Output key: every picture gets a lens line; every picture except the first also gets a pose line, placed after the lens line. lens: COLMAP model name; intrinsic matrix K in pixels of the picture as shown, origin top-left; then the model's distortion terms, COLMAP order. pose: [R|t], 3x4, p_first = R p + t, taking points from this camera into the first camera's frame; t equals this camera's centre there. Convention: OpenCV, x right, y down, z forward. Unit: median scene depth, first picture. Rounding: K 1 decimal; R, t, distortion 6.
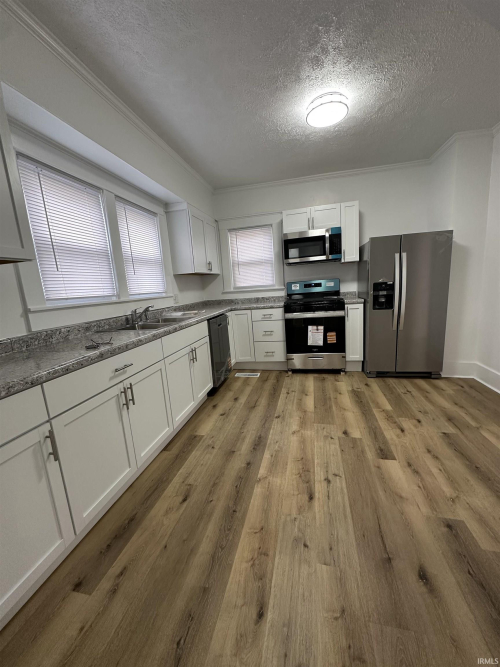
lens RADIAL K [[266.0, 0, 251.0], [0, 266.0, 332.9], [0, 0, 1]] dist [-0.001659, 0.000584]
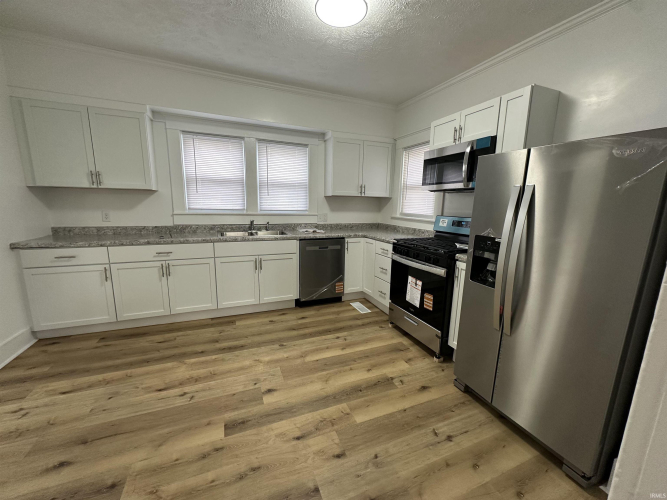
lens RADIAL K [[266.0, 0, 334.8], [0, 266.0, 250.6], [0, 0, 1]] dist [-0.001659, 0.000584]
pose [[0.572173, 0.228828, -0.787563, 0.866277], [-0.206266, 0.969571, 0.131857, -0.194360], [0.793771, 0.087002, 0.601962, 0.480759]]
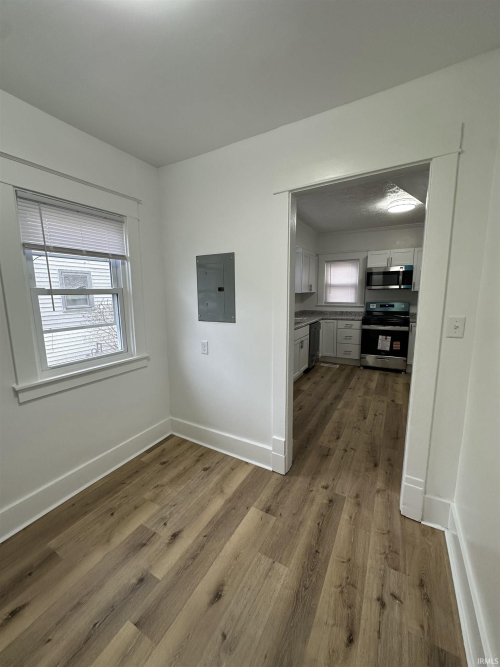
lens RADIAL K [[266.0, 0, 250.5], [0, 266.0, 333.5], [0, 0, 1]] dist [-0.001659, 0.000584]
pose [[0.956934, 0.102116, -0.271753, -0.067975], [-0.105359, 0.994431, 0.002669, 0.039770], [0.270512, 0.026078, 0.962363, -0.674162]]
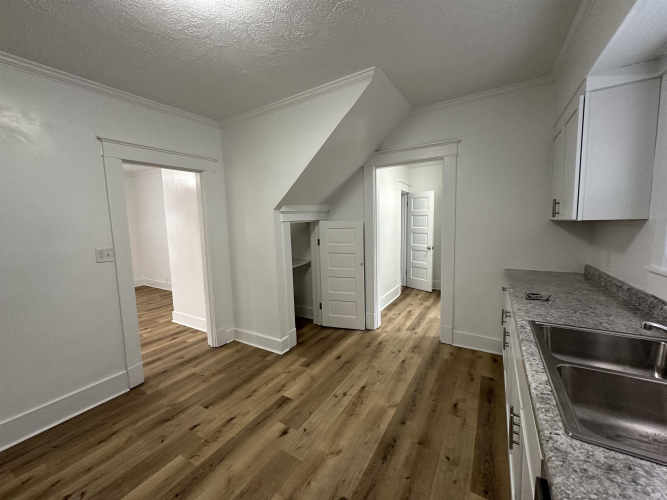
lens RADIAL K [[266.0, 0, 333.0], [0, 266.0, 249.0], [0, 0, 1]] dist [-0.001659, 0.000584]
pose [[-0.943262, 0.061227, 0.326355, -0.090812], [0.145007, 0.960136, 0.238982, -0.306930], [-0.298713, 0.272746, -0.914538, 1.275523]]
